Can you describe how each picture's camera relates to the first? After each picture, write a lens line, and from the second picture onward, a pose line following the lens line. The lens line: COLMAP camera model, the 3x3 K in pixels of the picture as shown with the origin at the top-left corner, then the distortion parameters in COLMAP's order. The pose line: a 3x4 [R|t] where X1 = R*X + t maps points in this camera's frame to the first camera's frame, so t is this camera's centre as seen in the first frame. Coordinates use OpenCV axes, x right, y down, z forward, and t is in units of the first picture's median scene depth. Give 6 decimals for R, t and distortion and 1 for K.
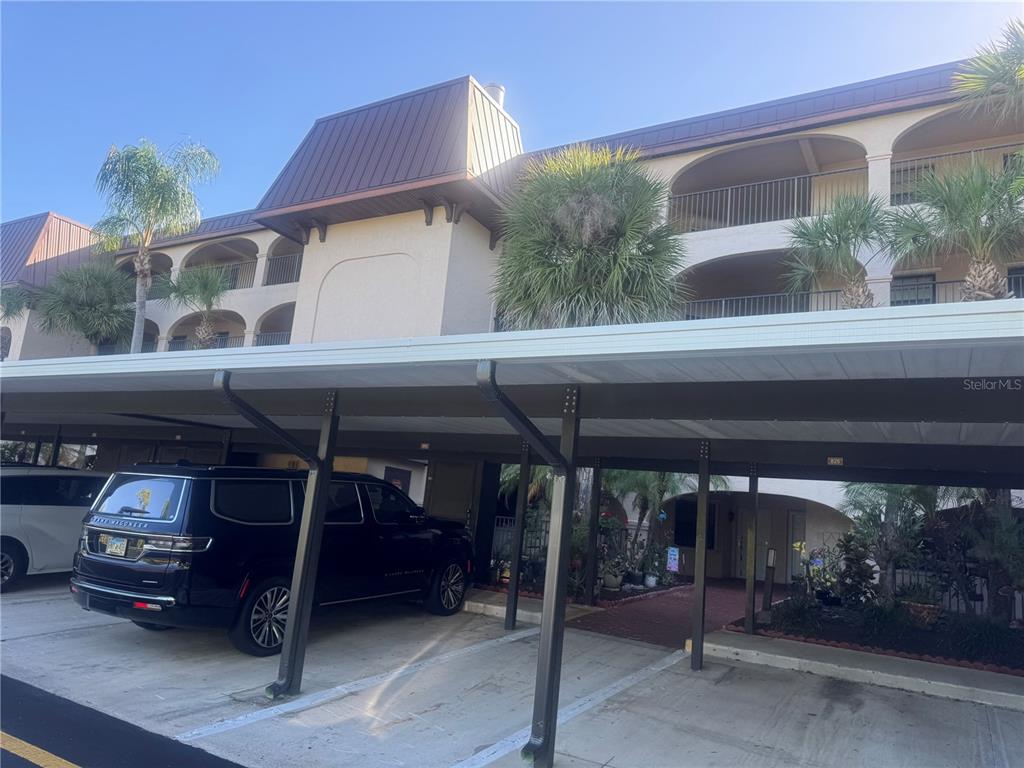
lens RADIAL K [[713.7, 0, 509.2], [0, 713.7, 381.2], [0, 0, 1]] dist [0.124074, -0.213495]
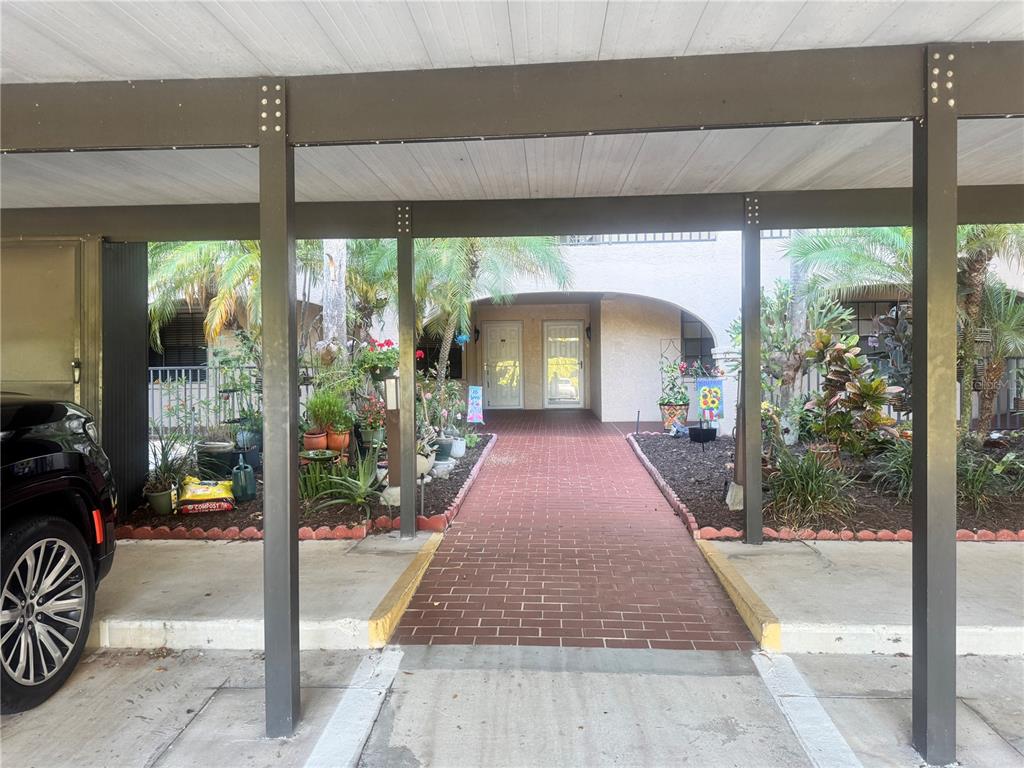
lens RADIAL K [[737.8, 0, 512.0], [0, 737.8, 384.0], [0, 0, 1]] dist [-0.004647, -0.000190]
pose [[0.885013, -0.115606, 0.450985, -0.032329], [0.005698, 0.971297, 0.237801, 0.114351], [-0.465532, -0.207887, 0.860269, 0.632659]]
